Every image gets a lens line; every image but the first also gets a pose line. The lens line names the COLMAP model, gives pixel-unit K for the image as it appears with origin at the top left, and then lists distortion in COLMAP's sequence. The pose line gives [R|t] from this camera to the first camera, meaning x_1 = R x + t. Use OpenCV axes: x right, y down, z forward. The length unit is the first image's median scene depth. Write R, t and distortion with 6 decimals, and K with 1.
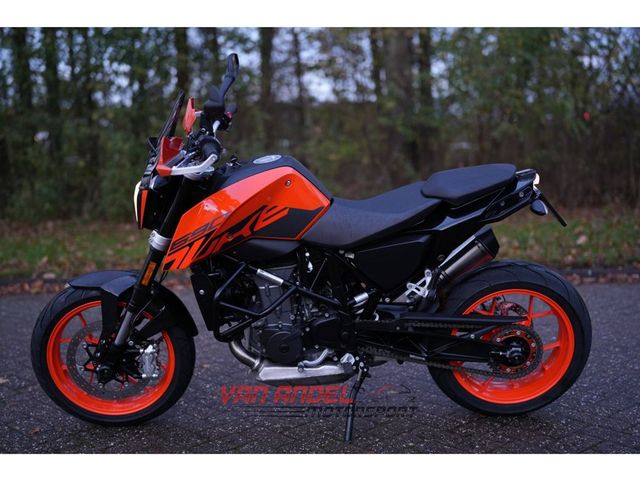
lens RADIAL K [[886.2, 0, 327.9], [0, 886.2, 258.0], [0, 0, 1]] dist [0.067455, 0.000000]
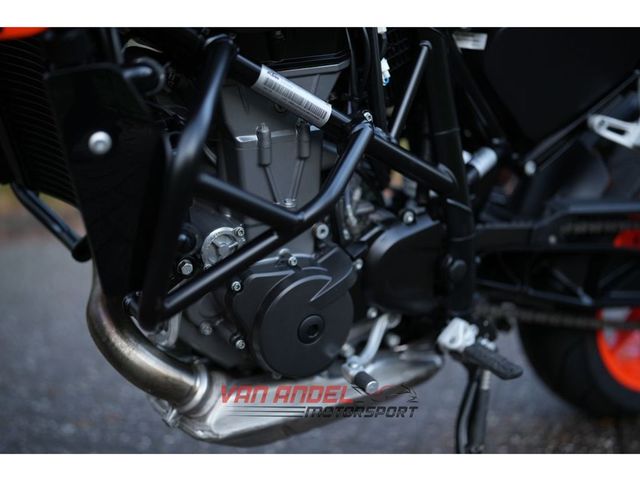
lens RADIAL K [[886.2, 0, 304.5], [0, 886.2, 240.1], [0, 0, 1]] dist [0.067455, 0.000000]
pose [[0.860624, -0.080018, 0.502915, -0.209025], [0.072775, 0.996767, 0.034057, 0.058084], [-0.504015, 0.007290, 0.863664, 0.717263]]
